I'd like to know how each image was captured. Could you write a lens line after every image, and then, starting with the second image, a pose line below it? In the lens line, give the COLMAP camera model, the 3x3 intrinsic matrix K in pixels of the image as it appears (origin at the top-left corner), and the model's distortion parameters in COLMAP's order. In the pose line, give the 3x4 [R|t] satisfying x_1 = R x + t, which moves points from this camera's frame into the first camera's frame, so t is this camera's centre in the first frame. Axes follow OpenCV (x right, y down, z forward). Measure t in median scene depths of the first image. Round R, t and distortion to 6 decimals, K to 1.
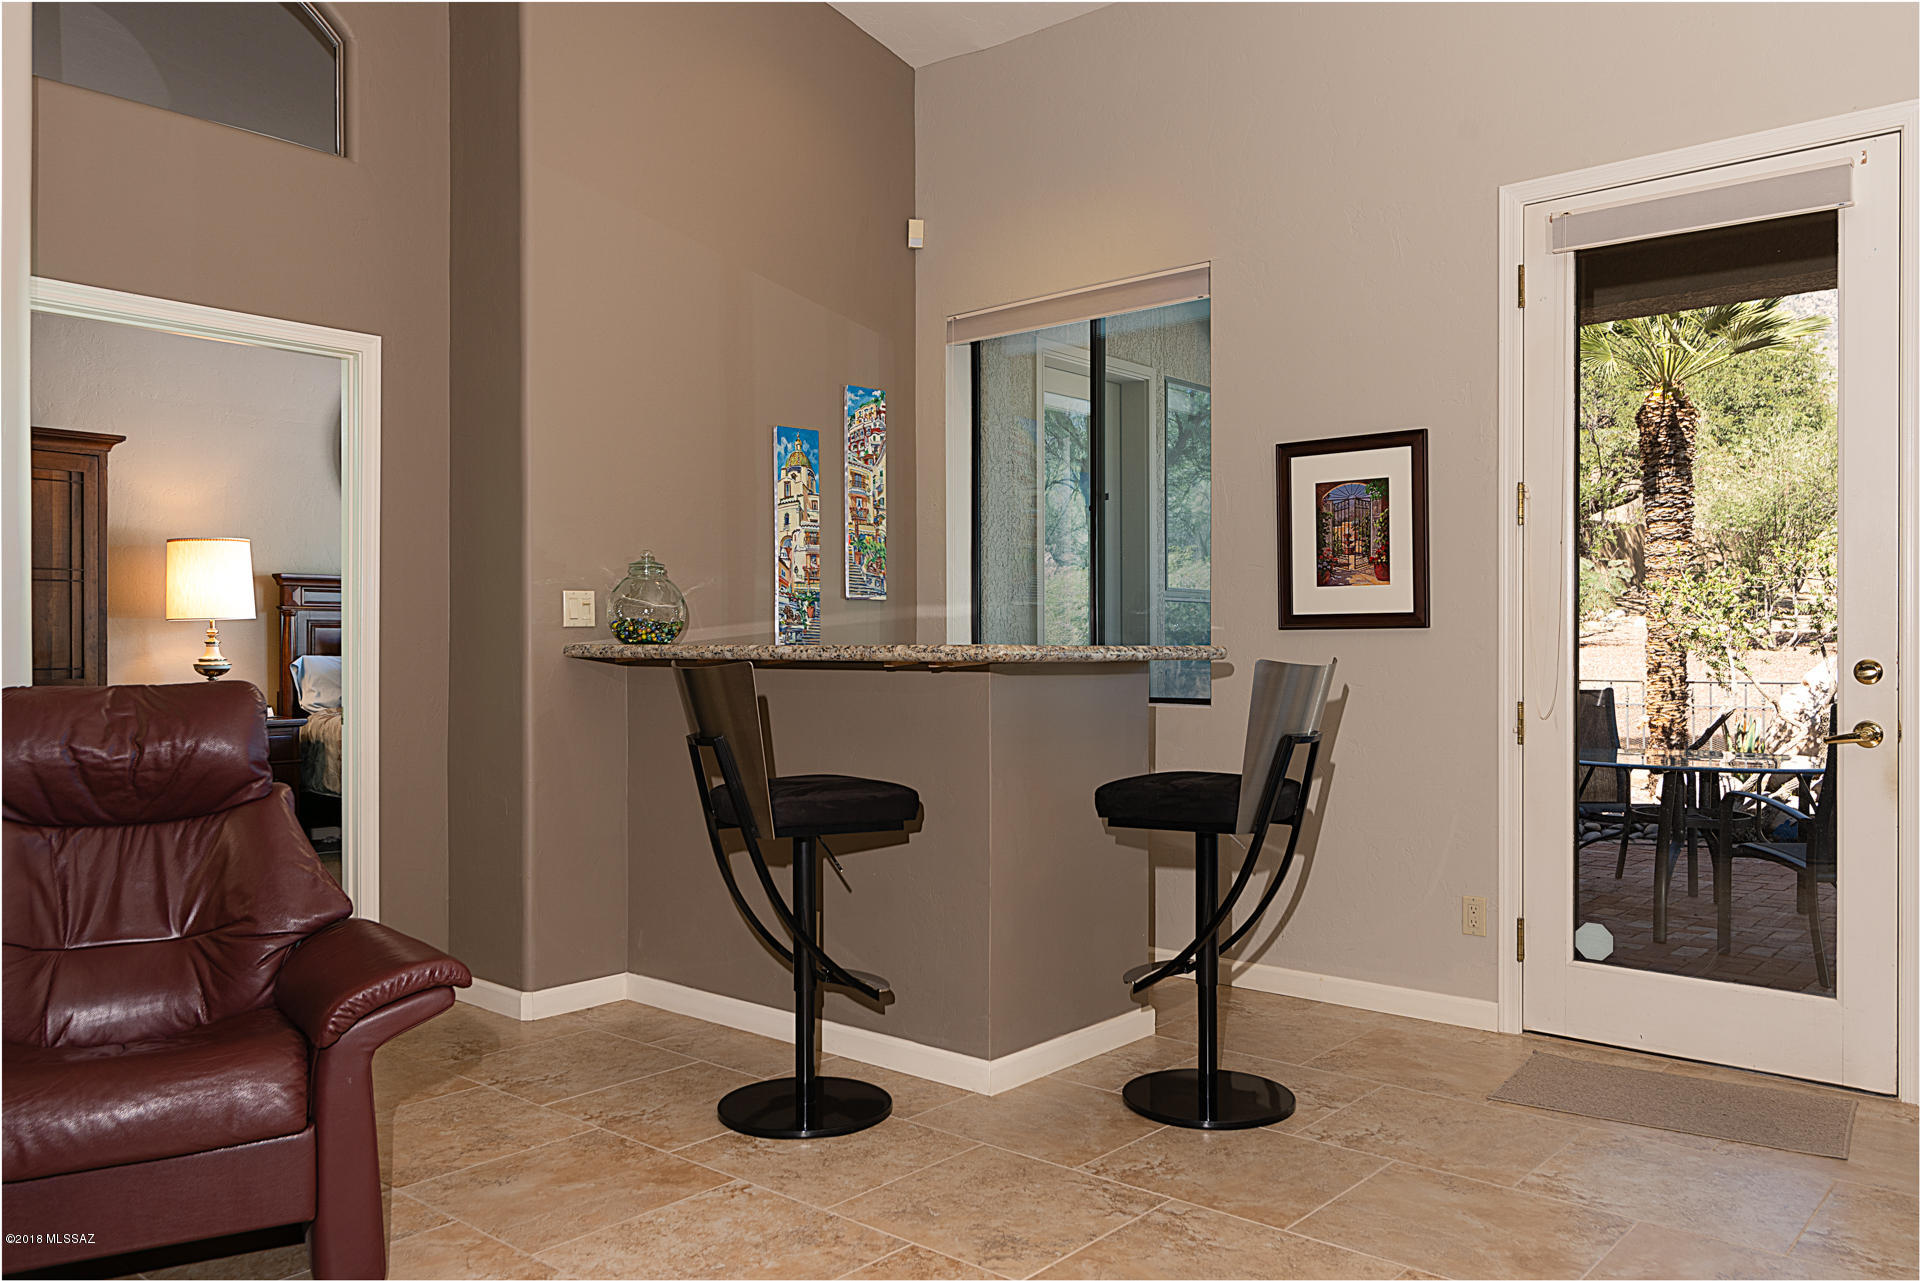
lens RADIAL K [[1440.1, 0, 956.0], [0, 1440.1, 649.1], [0, 0, 1]] dist [-0.029537, -0.001890]
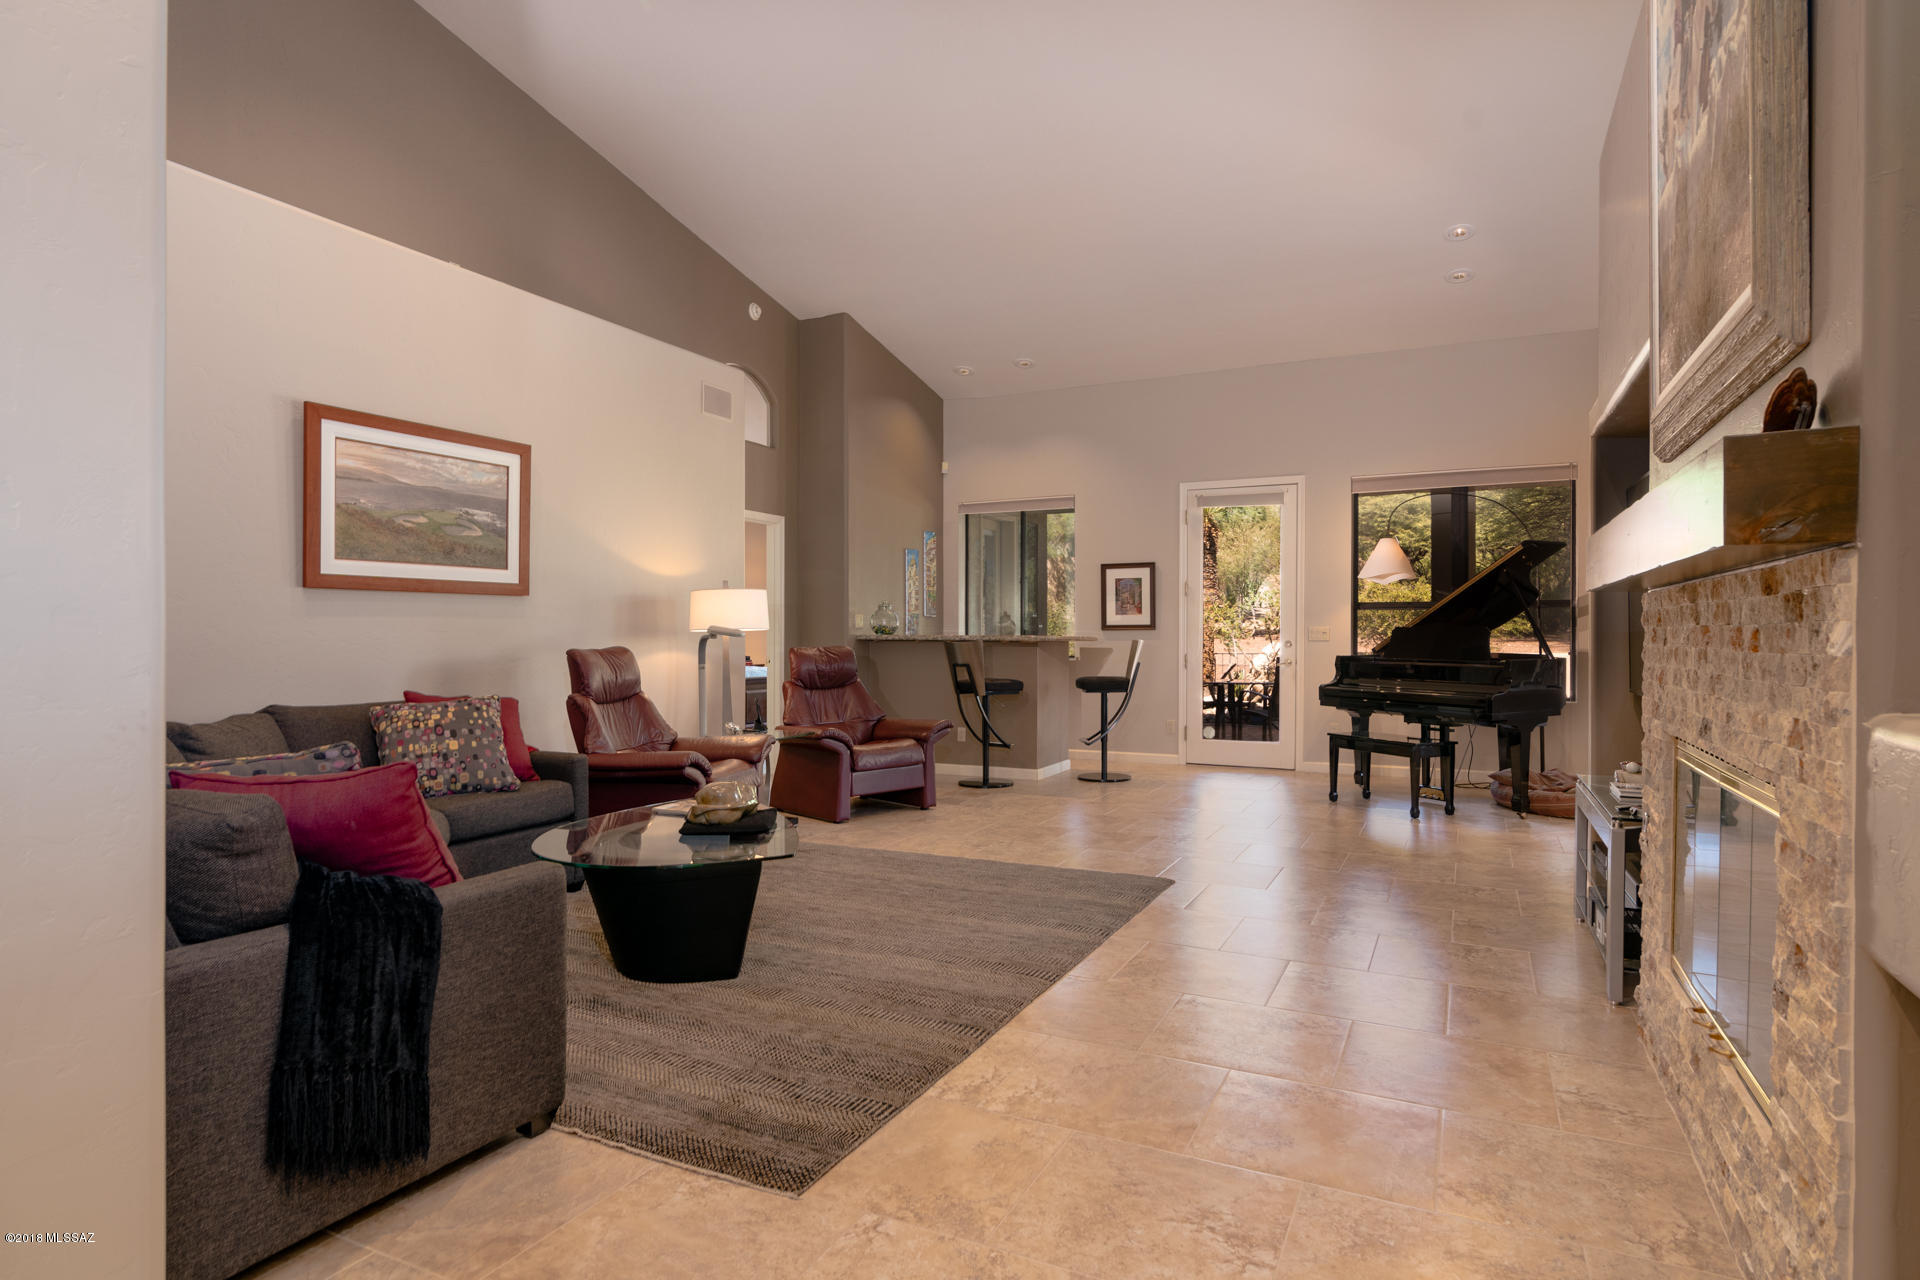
lens RADIAL K [[1054.3, 0, 960.6], [0, 1054.3, 634.3], [0, 0, 1]] dist [-0.008190, -0.000805]
pose [[0.963891, 0.001426, 0.266293, -0.604403], [-0.000194, 0.999989, -0.004656, 0.004532], [-0.266297, 0.004436, 0.963881, -0.936071]]
